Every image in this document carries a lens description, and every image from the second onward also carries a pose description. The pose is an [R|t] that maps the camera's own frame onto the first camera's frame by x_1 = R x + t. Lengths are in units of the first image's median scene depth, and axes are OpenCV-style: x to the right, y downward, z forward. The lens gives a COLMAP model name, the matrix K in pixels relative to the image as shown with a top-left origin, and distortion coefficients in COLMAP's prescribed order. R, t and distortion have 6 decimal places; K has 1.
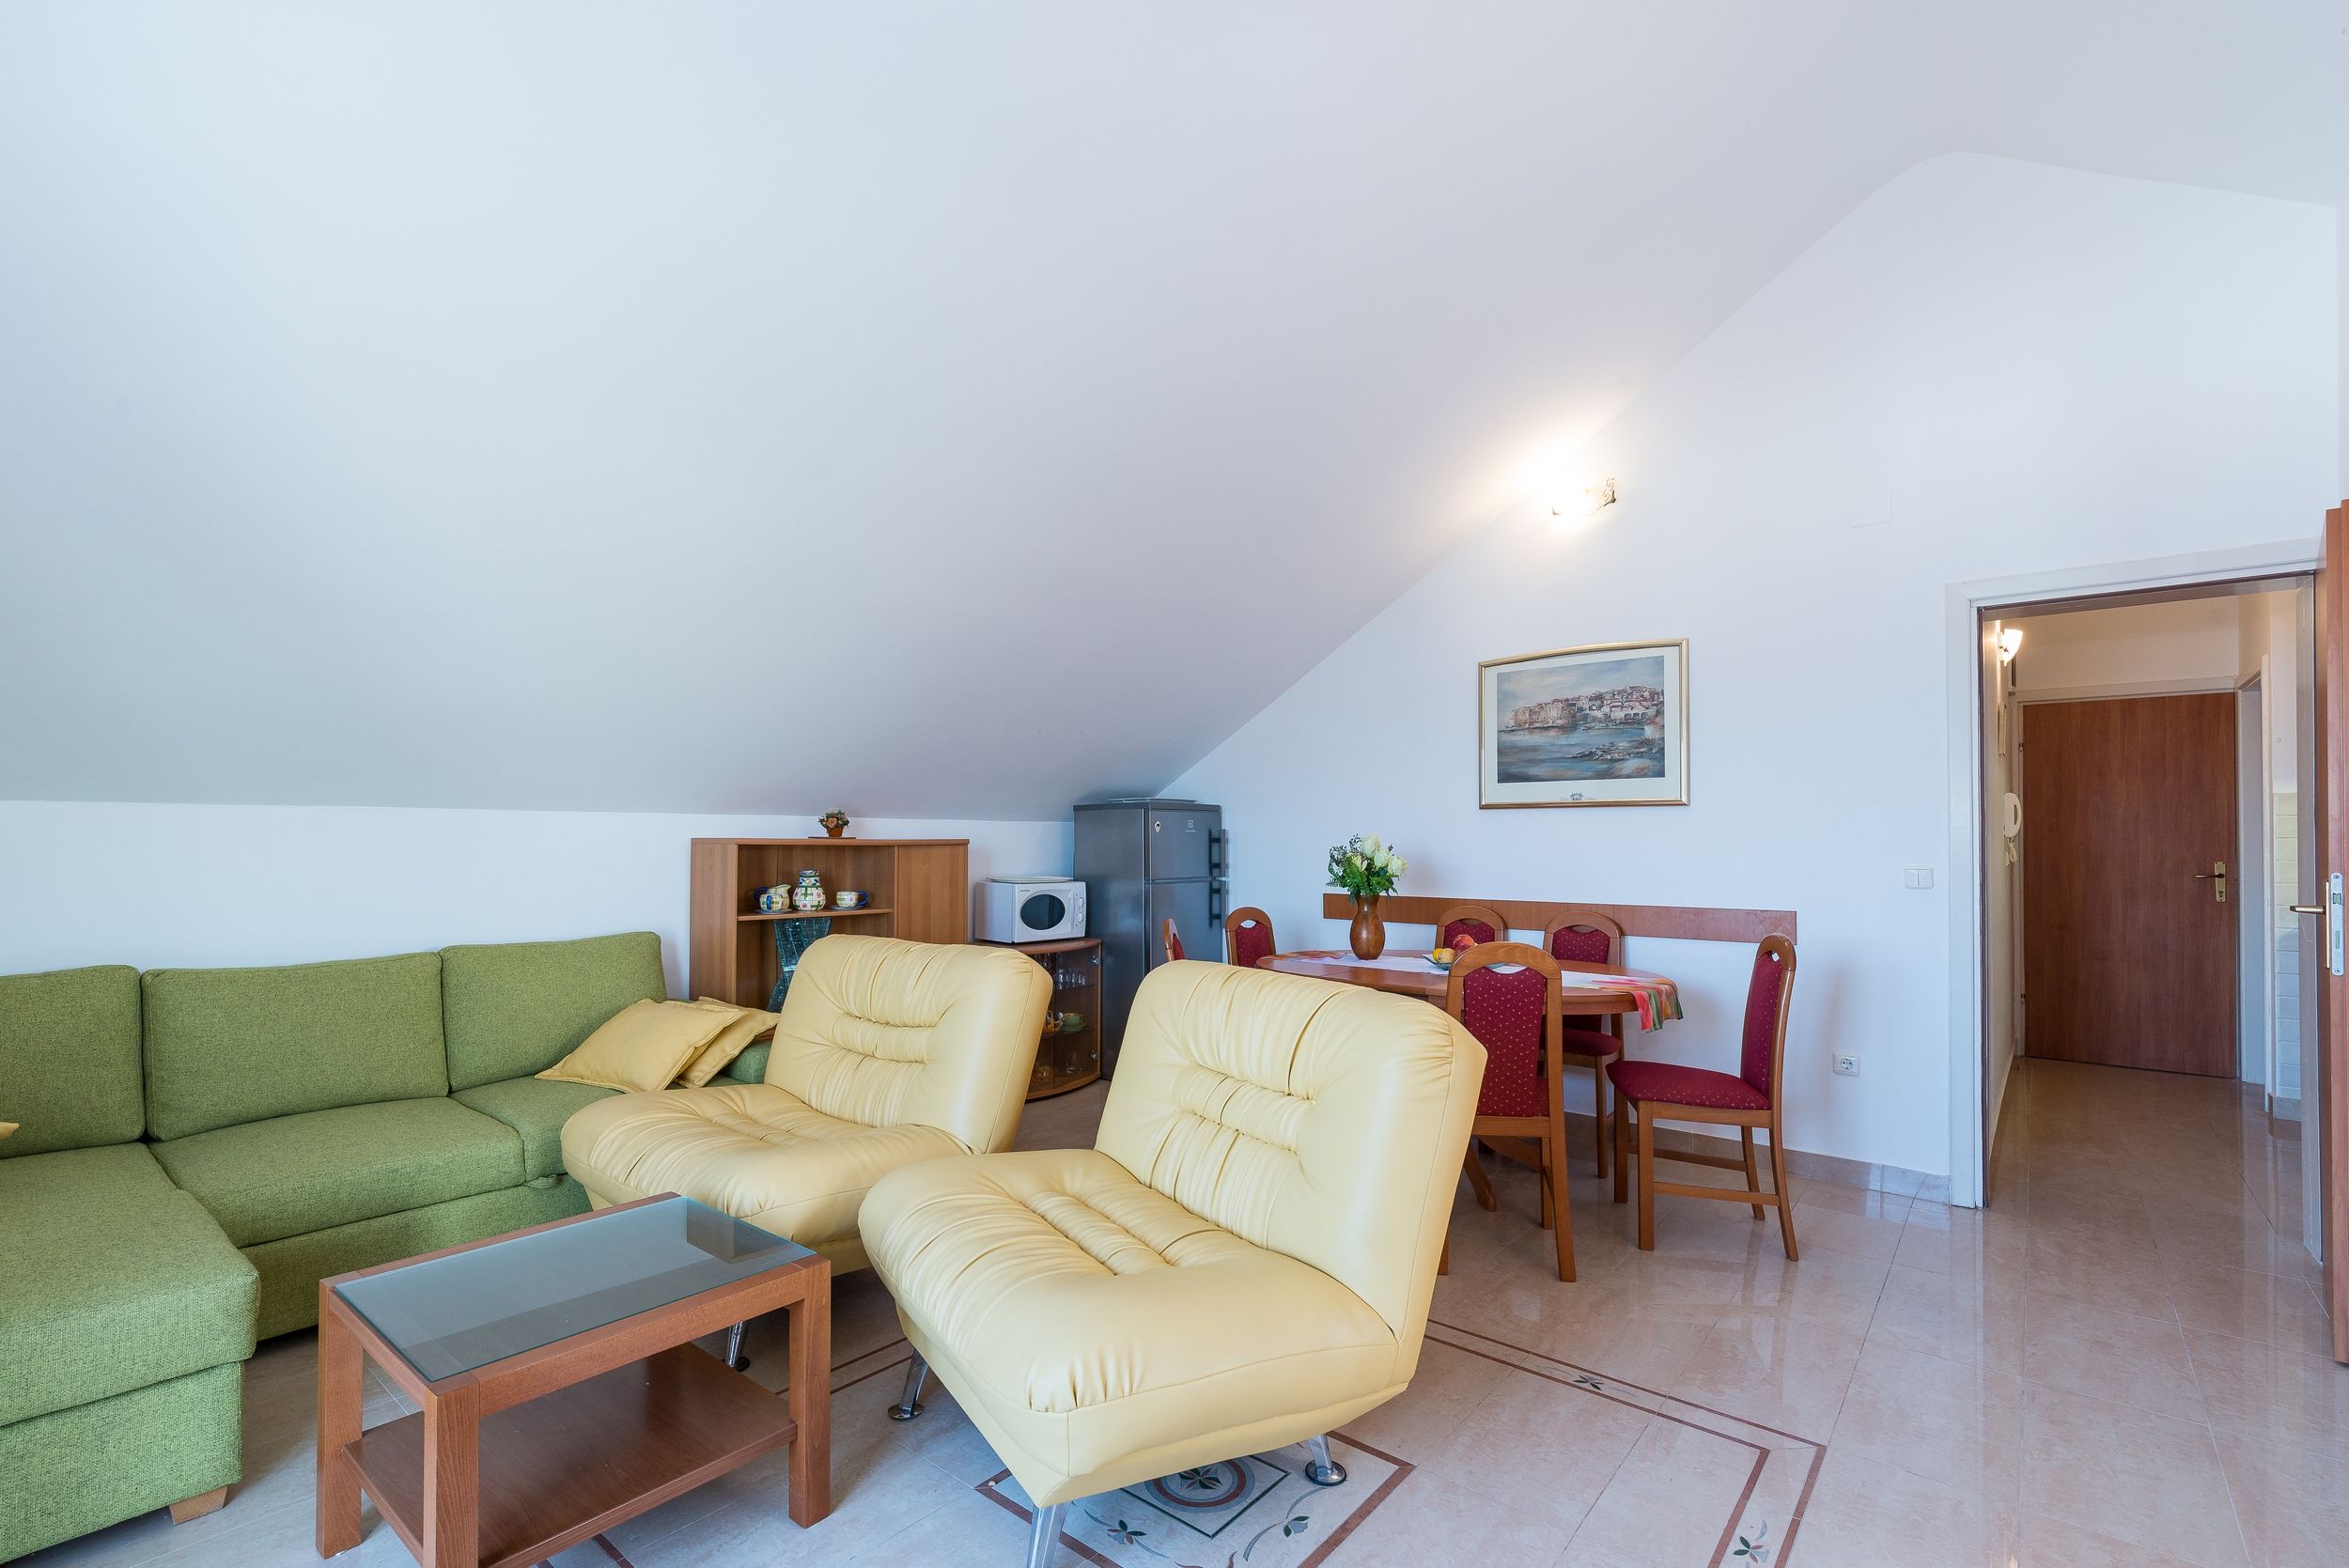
lens RADIAL K [[1028.2, 0, 1160.9], [0, 1028.2, 837.7], [0, 0, 1]] dist [0.000126, 0.000014]
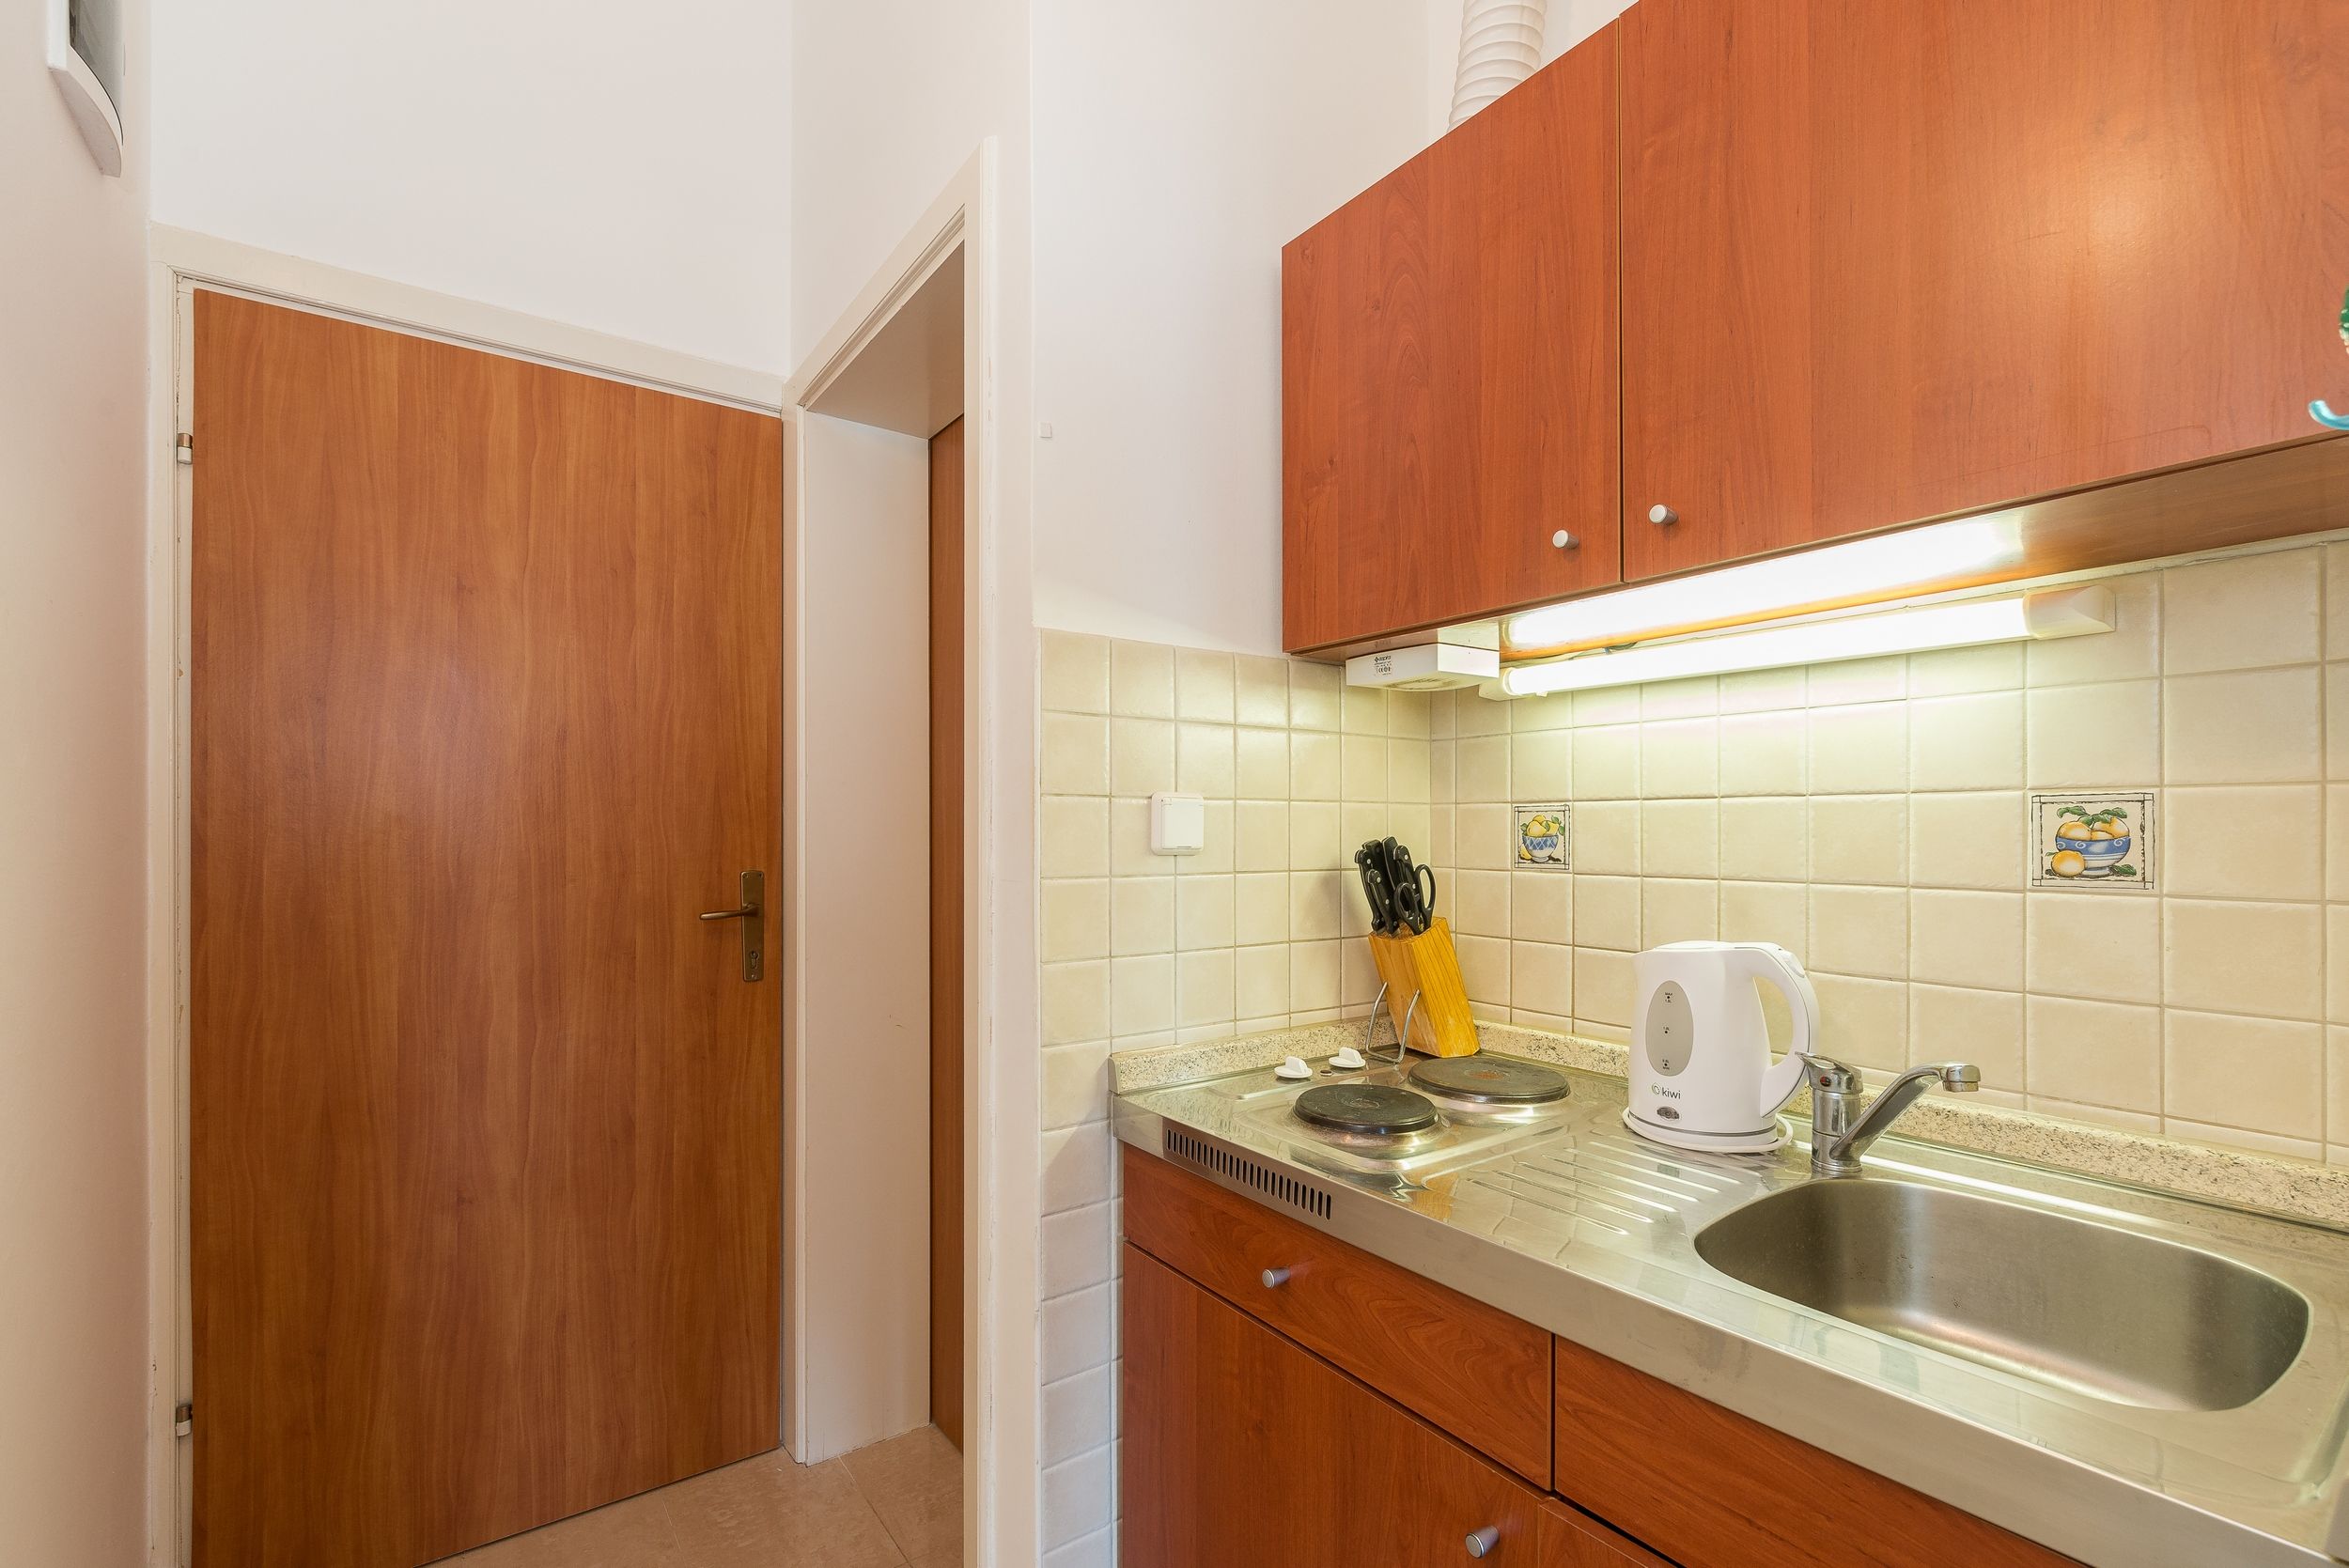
lens RADIAL K [[1028.2, 0, 1175.9], [0, 1028.2, 806.5], [0, 0, 1]] dist [0.000126, 0.000014]
pose [[0.251434, 0.009372, 0.967829, 0.682849], [-0.003246, 0.999956, -0.008840, 0.002686], [-0.967869, -0.000919, 0.251453, 0.729330]]
